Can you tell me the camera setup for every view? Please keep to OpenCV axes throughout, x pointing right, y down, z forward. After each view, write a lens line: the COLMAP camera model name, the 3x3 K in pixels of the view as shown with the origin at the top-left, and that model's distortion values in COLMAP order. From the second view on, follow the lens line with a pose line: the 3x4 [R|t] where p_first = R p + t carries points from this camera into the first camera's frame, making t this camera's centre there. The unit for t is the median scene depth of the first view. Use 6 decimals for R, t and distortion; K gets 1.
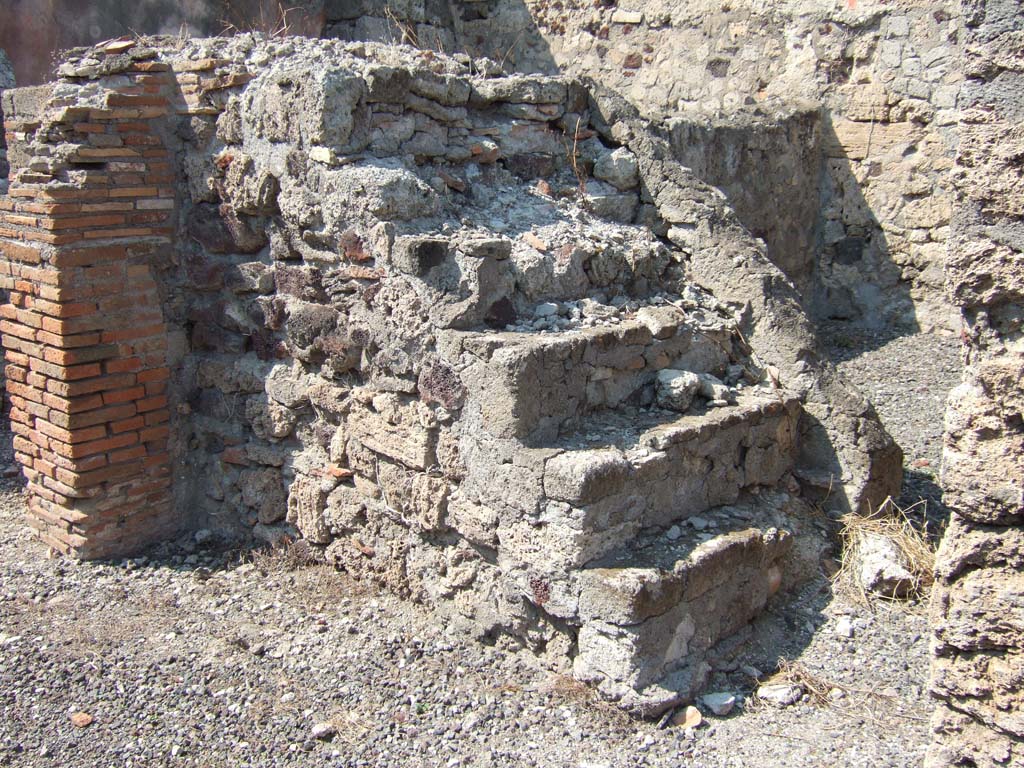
lens RADIAL K [[1117.7, 0, 509.5], [0, 1117.7, 385.8], [0, 0, 1]] dist [-0.048548, 0.000000]
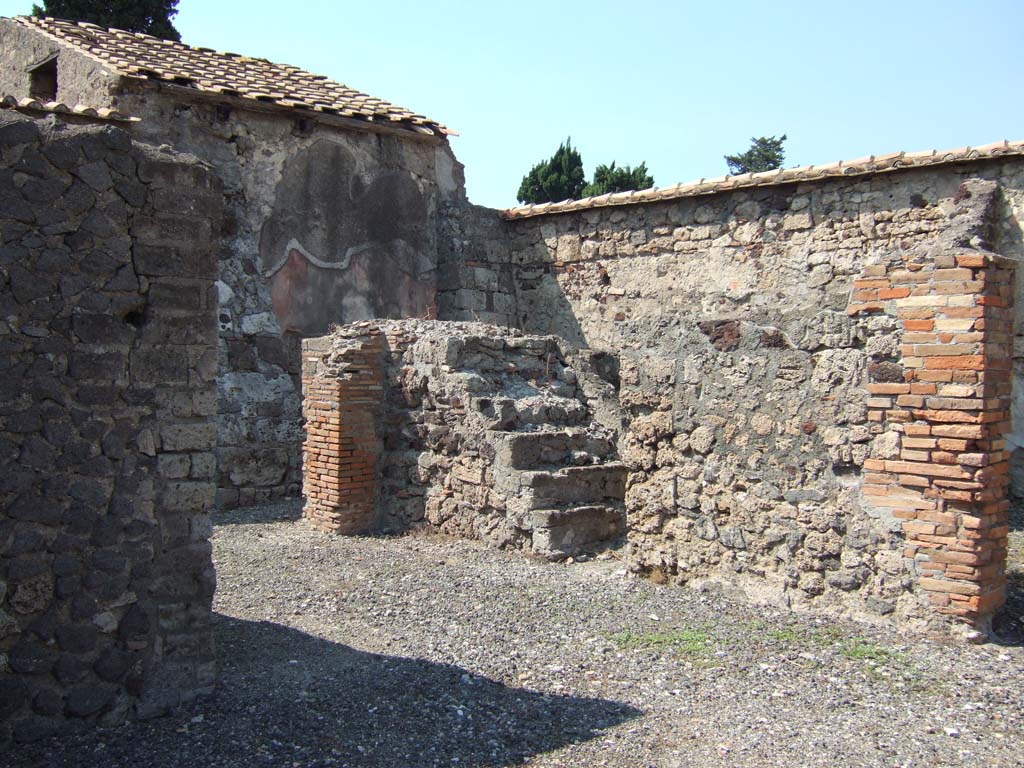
lens RADIAL K [[1117.7, 0, 512.9], [0, 1117.7, 383.2], [0, 0, 1]] dist [-0.048548, 0.000000]
pose [[0.997212, 0.007412, -0.074251, 0.172830], [-0.021804, 0.980572, -0.194944, 0.312827], [0.071364, 0.196019, 0.978000, -1.446756]]
